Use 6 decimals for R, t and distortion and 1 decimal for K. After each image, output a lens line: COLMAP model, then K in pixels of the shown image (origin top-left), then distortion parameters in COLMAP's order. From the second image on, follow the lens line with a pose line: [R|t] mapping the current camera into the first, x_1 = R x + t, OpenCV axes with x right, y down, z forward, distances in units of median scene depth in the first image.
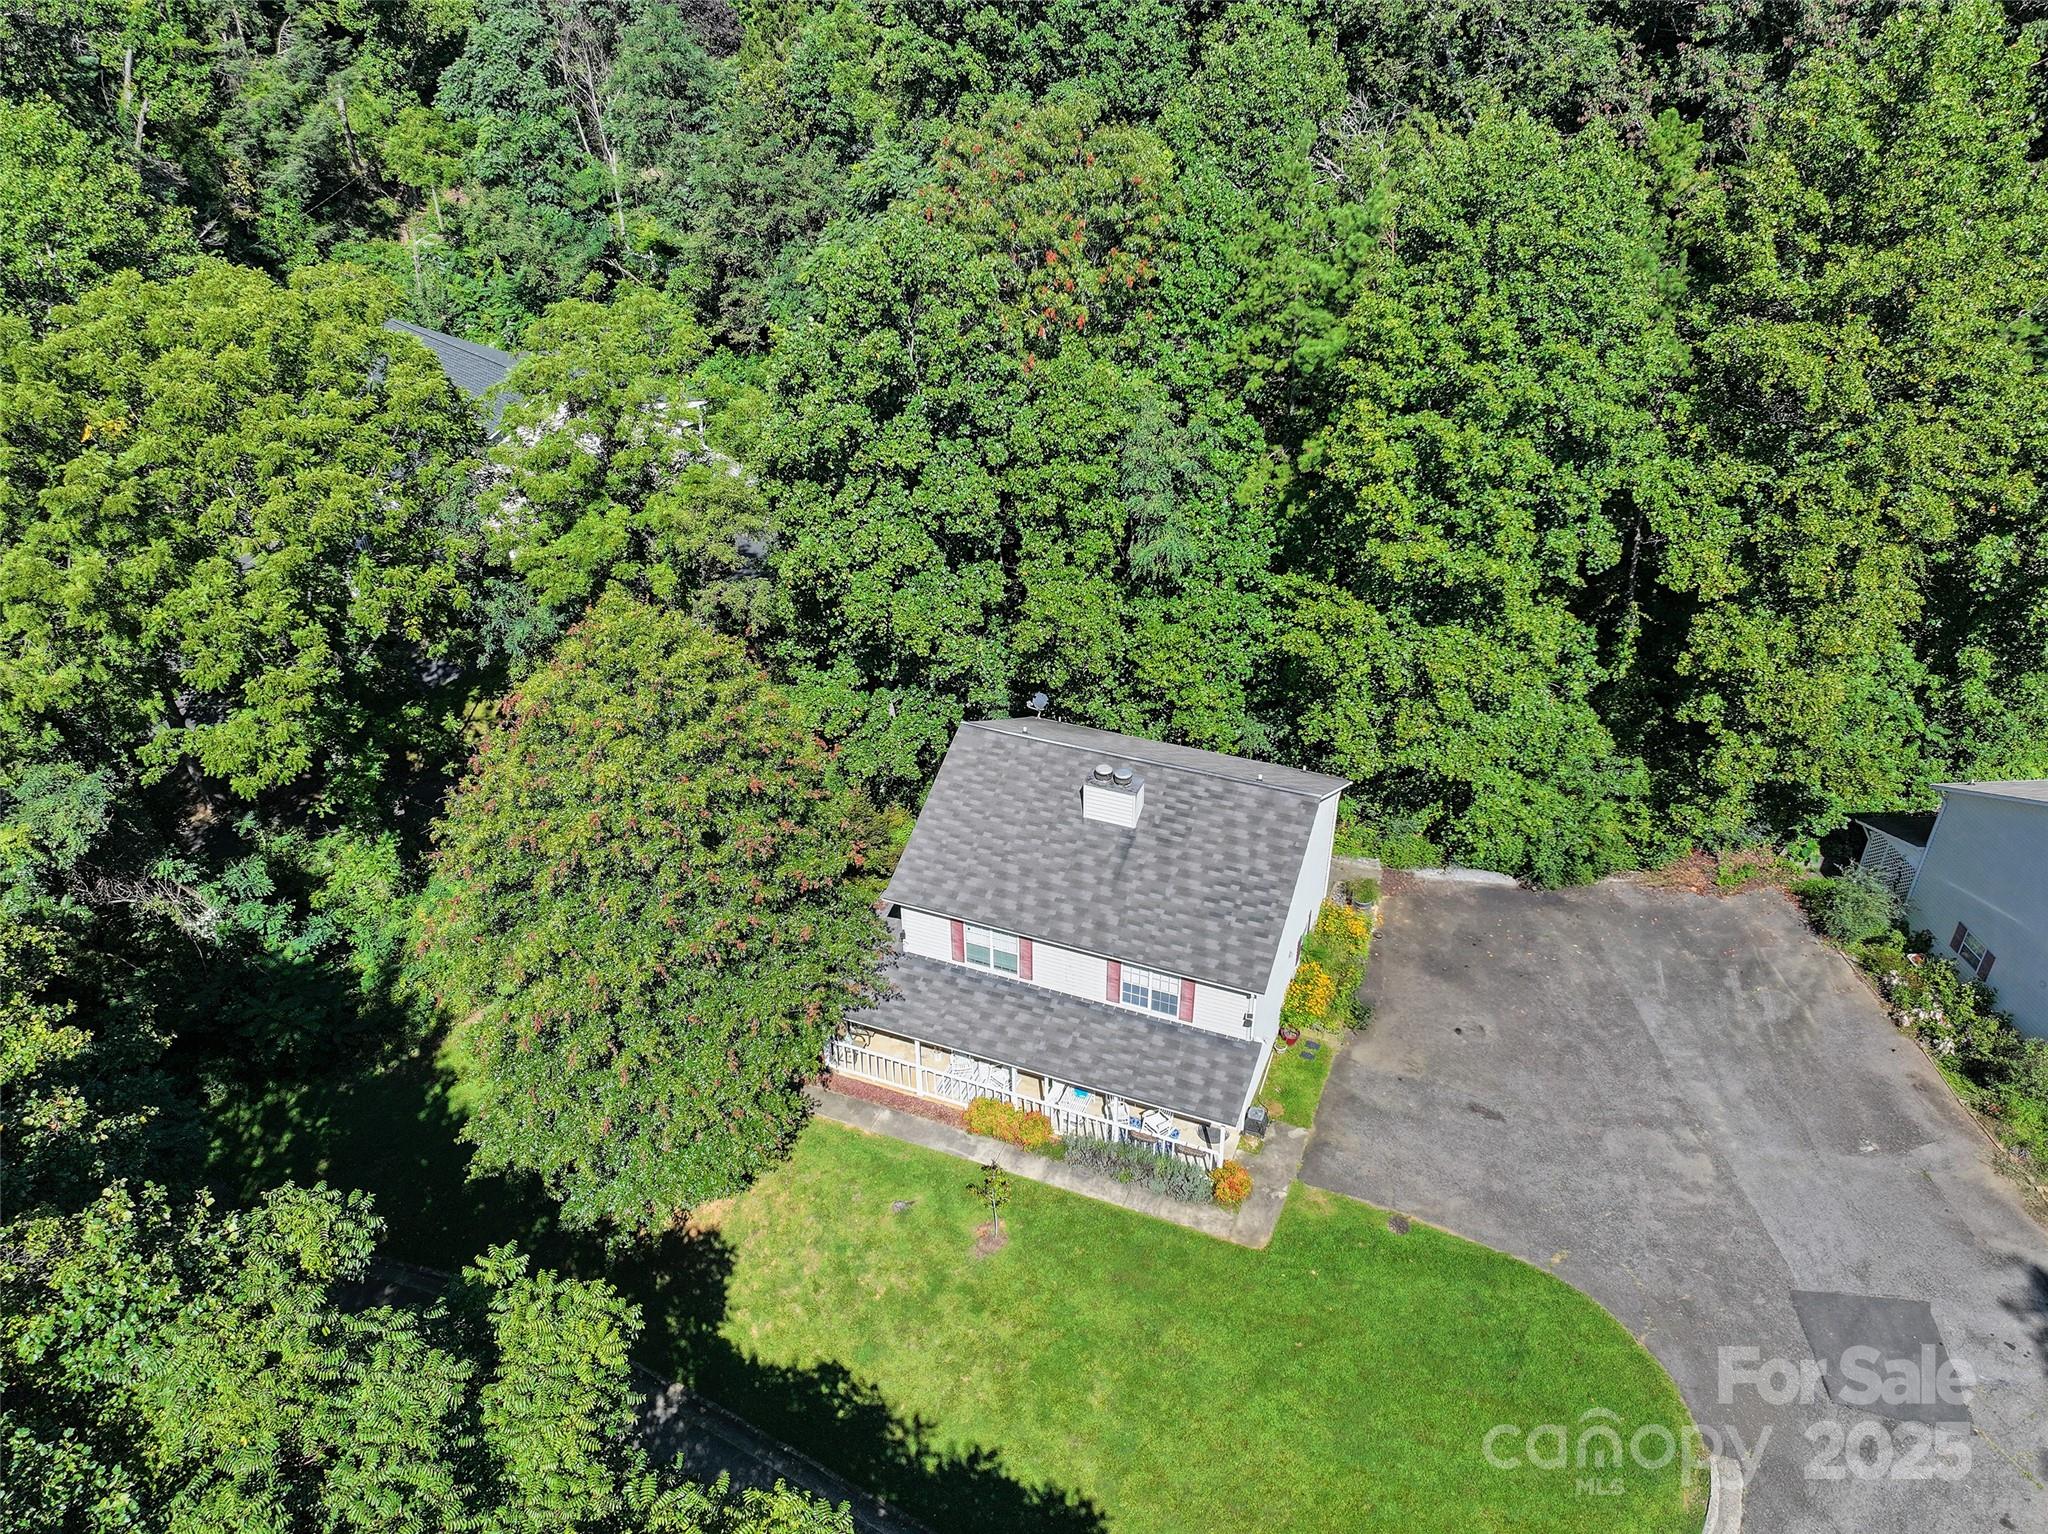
lens RADIAL K [[1436.0, 0, 1028.7], [0, 1436.0, 760.8], [0, 0, 1]] dist [0.005223, 0.008138]
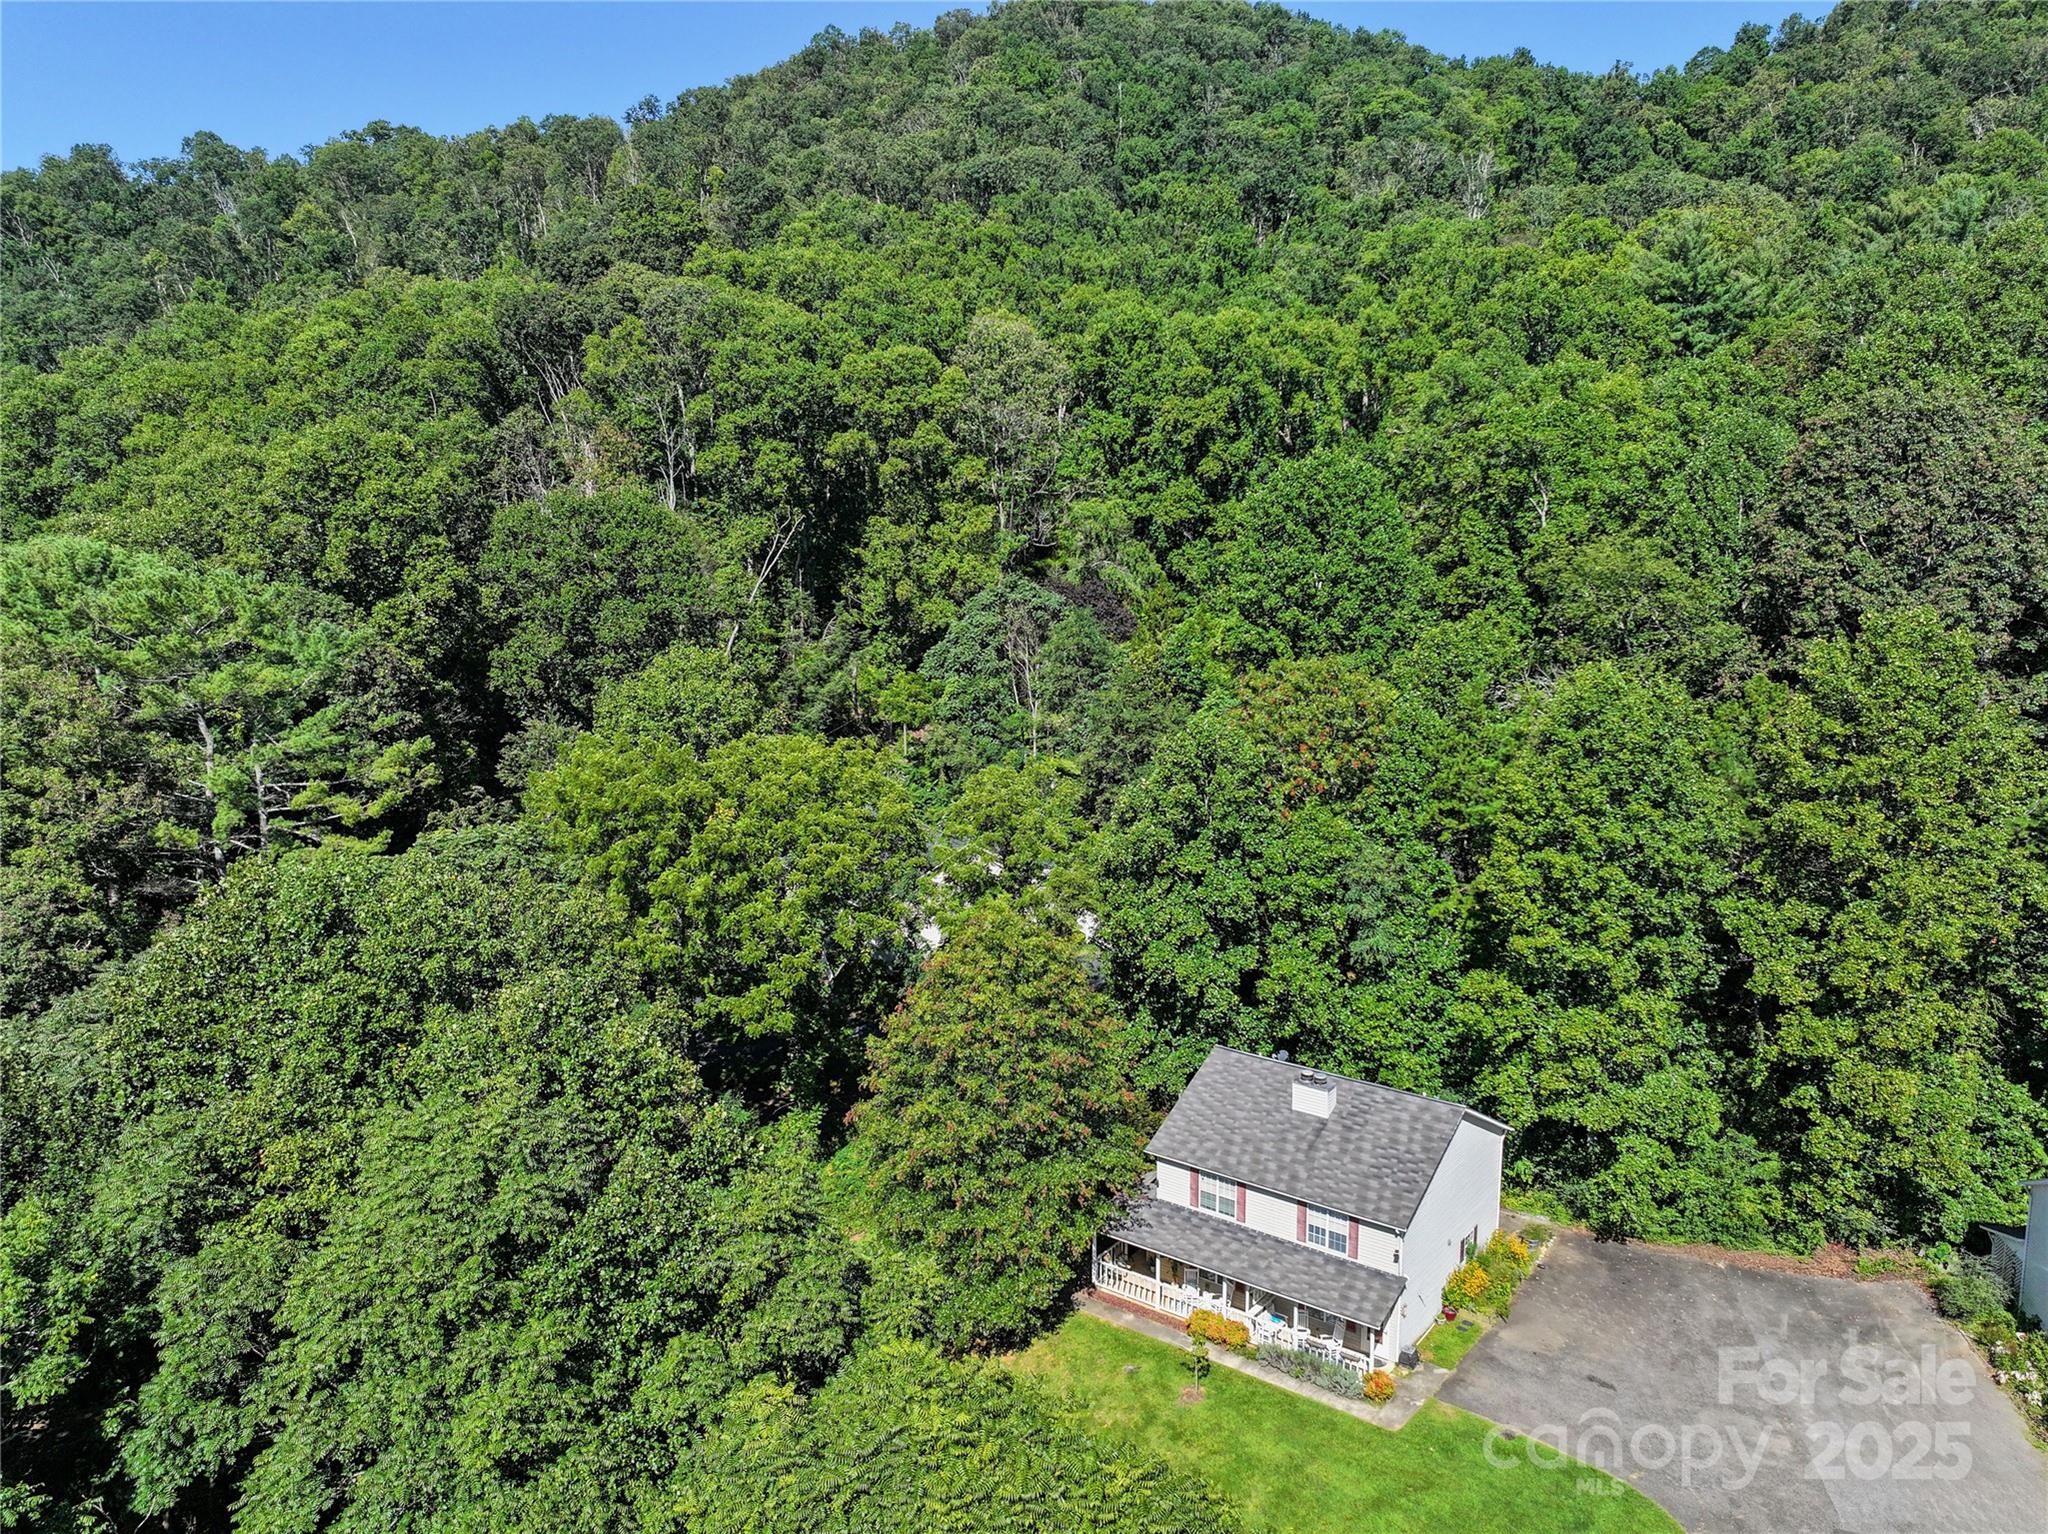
lens RADIAL K [[1436.0, 0, 1023.6], [0, 1436.0, 768.4], [0, 0, 1]] dist [0.005223, 0.008138]
pose [[0.963258, 0.043830, -0.264978, 0.133056], [-0.140784, 0.922590, -0.359175, 0.254754], [0.228724, 0.383283, 0.894863, -0.414284]]
